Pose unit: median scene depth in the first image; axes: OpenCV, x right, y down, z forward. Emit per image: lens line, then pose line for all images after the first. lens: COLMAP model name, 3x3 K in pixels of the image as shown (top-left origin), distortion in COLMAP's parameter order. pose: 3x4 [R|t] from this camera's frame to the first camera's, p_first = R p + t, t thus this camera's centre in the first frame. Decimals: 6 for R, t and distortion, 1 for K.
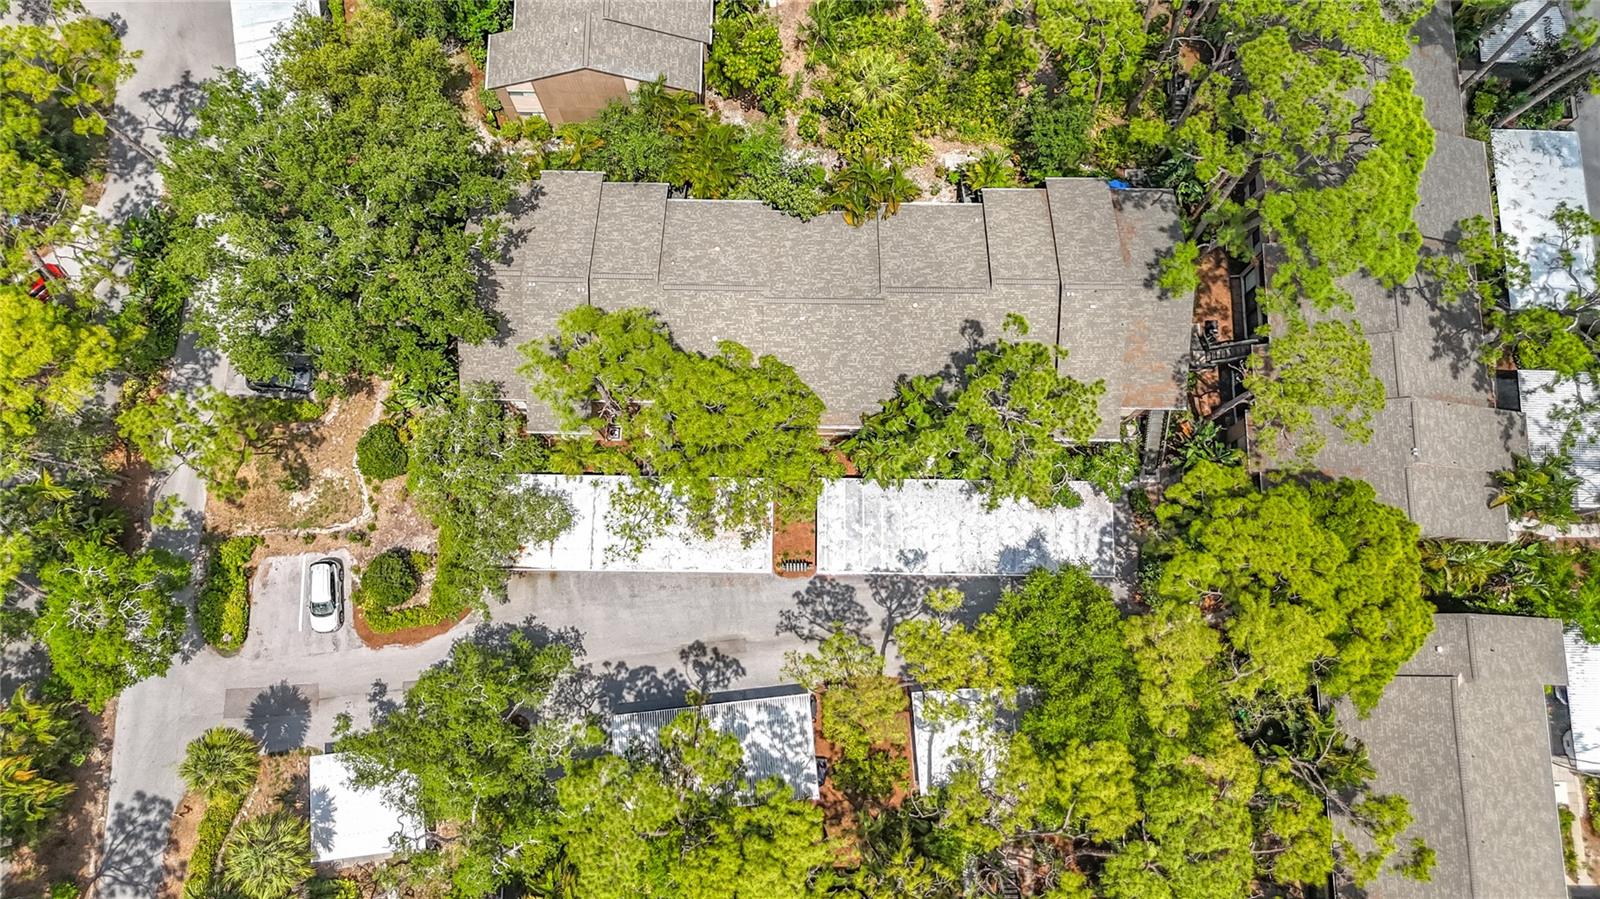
lens RADIAL K [[1190.3, 0, 800.0], [0, 1190.3, 449.5], [0, 0, 1]] dist [0.072553, -0.074058]
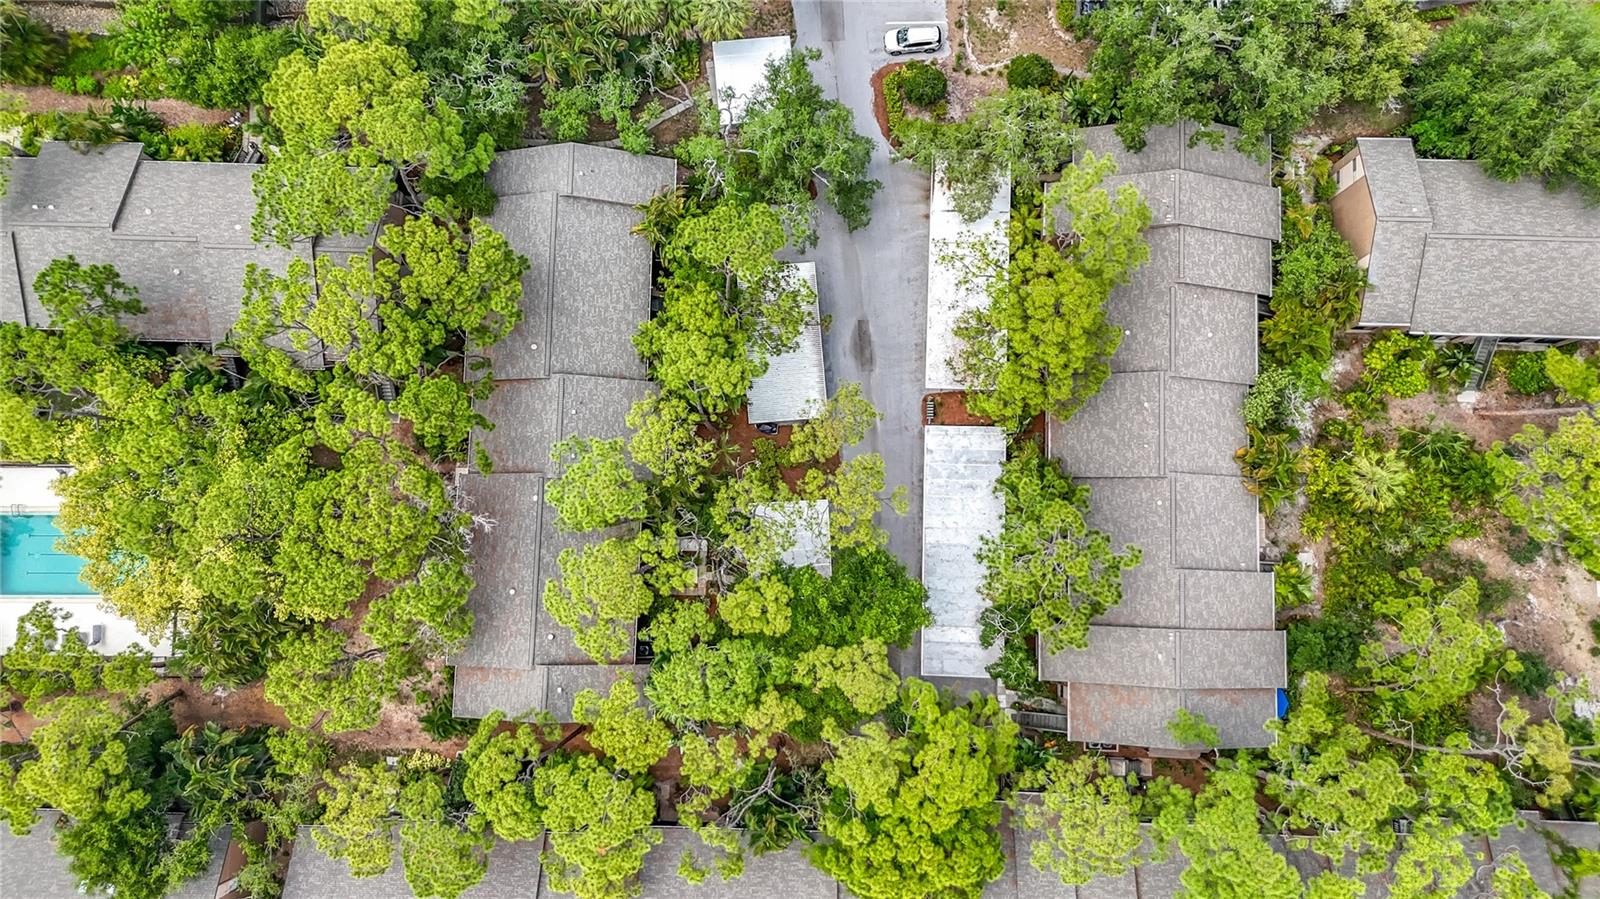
lens RADIAL K [[1190.3, 0, 800.0], [0, 1190.3, 449.5], [0, 0, 1]] dist [0.072553, -0.074058]
pose [[-0.021204, 0.992683, -0.118869, 0.183014], [-0.977301, 0.004488, 0.211808, -0.026089], [0.210792, 0.120662, 0.970055, -0.189733]]
